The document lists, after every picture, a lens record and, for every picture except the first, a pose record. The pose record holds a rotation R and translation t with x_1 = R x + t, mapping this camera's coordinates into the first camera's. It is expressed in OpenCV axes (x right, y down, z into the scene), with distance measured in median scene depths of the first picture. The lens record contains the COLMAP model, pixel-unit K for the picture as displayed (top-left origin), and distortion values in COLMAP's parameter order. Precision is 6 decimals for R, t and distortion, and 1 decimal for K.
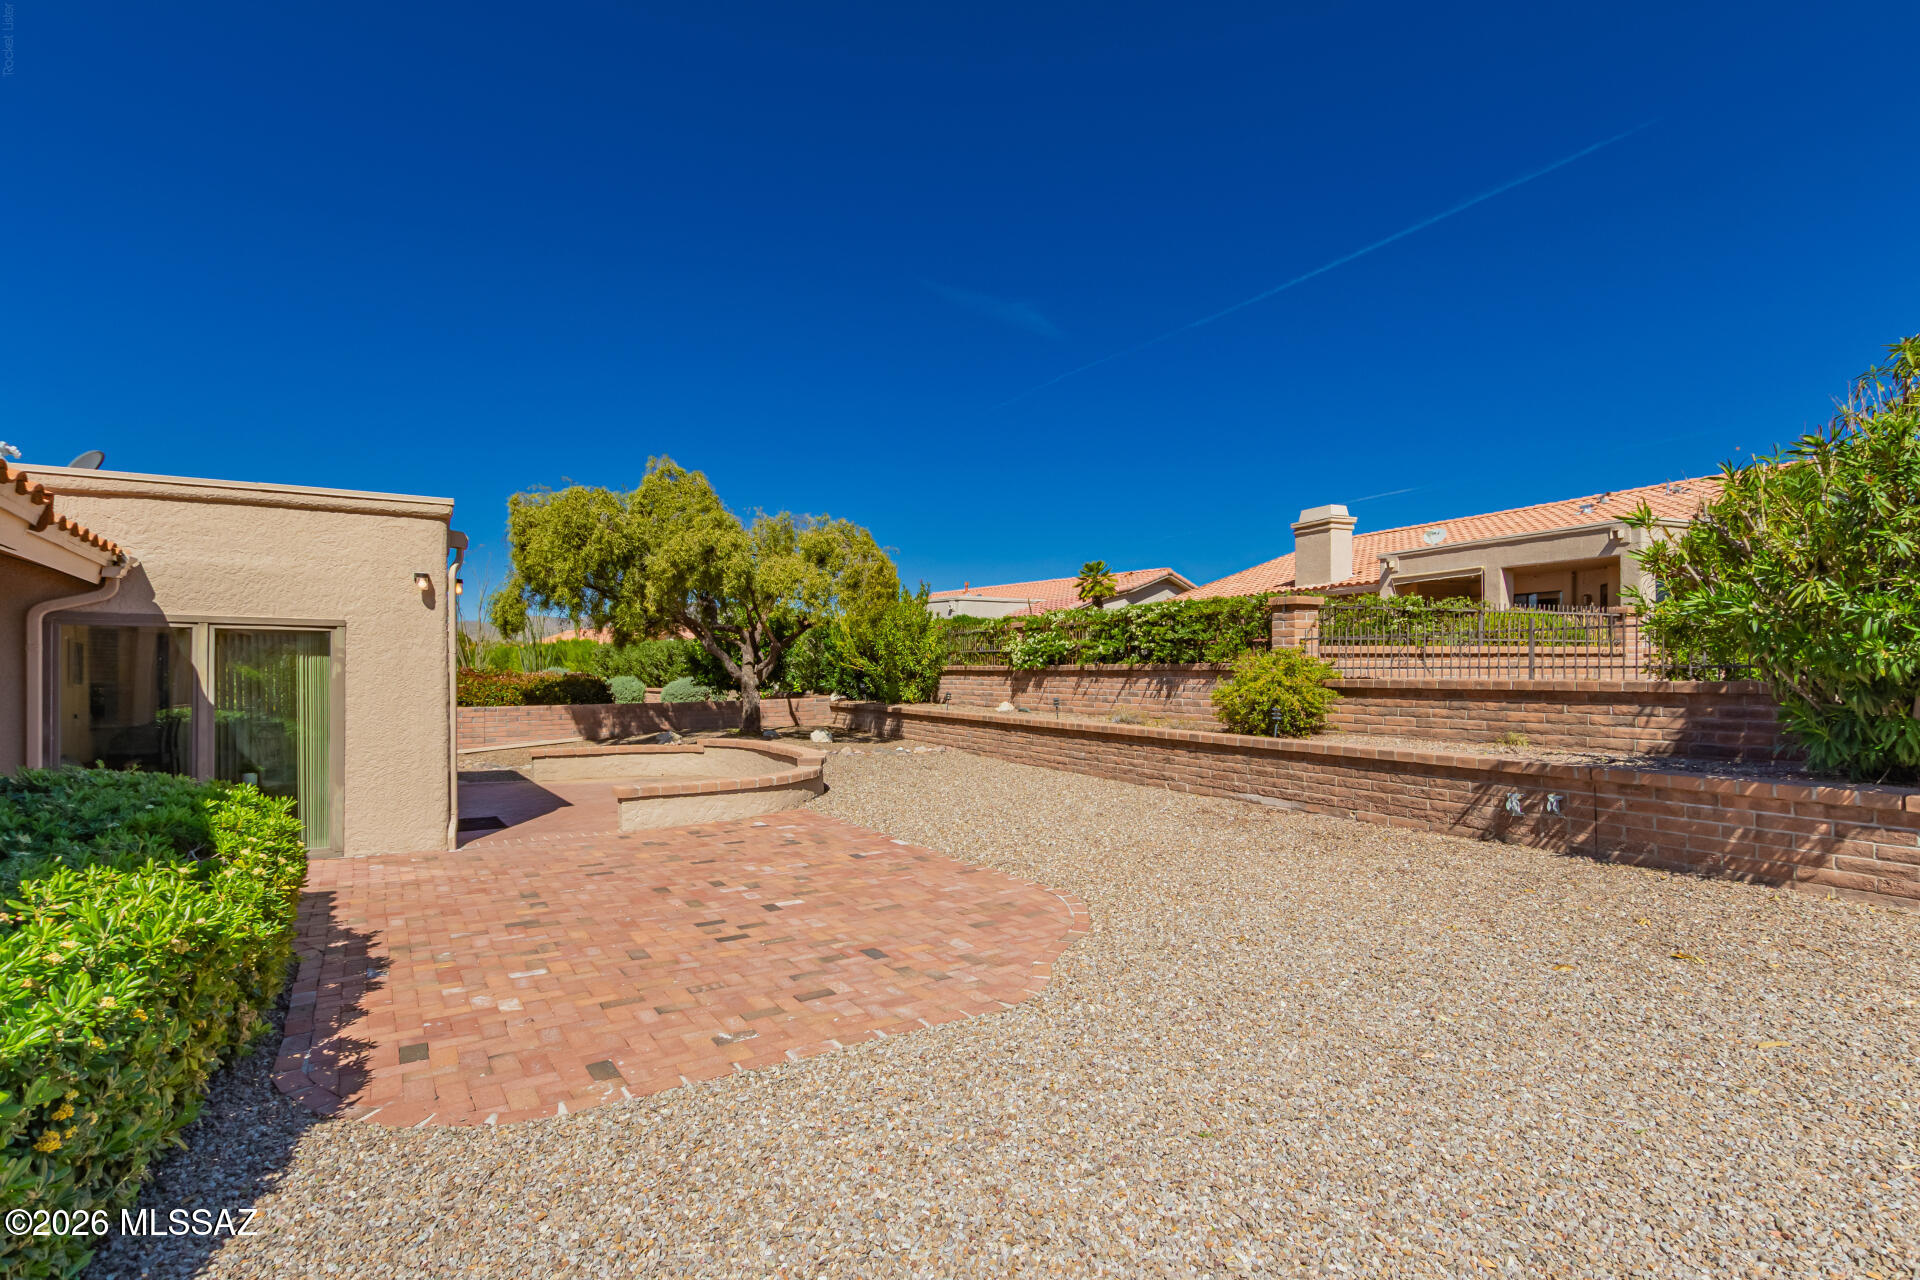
lens RADIAL K [[988.5, 0, 966.5], [0, 988.5, 651.0], [0, 0, 1]] dist [0.006893, 0.000627]
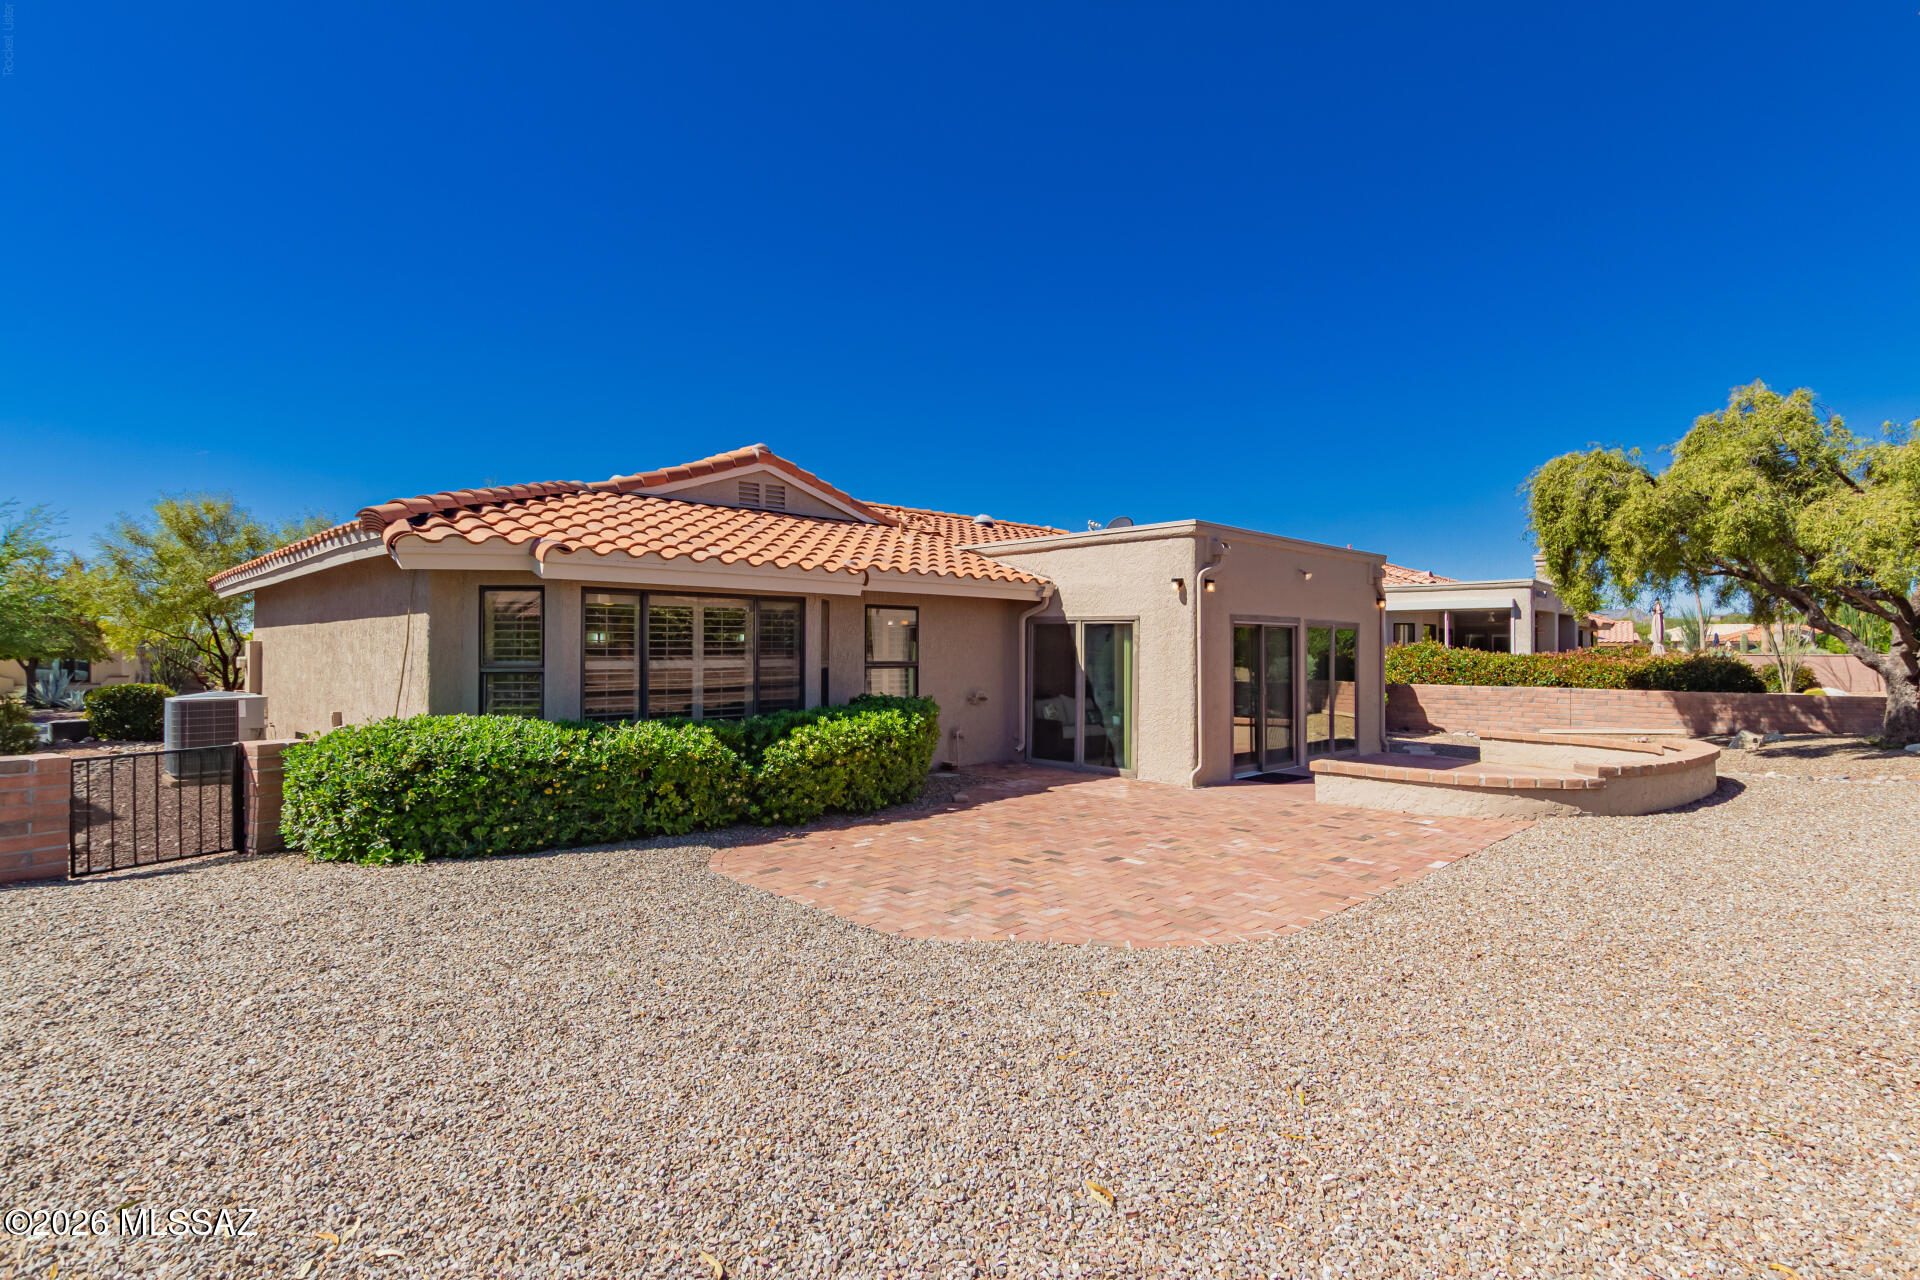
lens RADIAL K [[935.5, 0, 962.3], [0, 935.5, 644.1], [0, 0, 1]] dist [0.015174, -0.001356]
pose [[0.189522, 0.003816, -0.981869, 0.835515], [0.011979, 0.999909, 0.006199, -0.001739], [0.981803, -0.012937, 0.189459, 0.613136]]
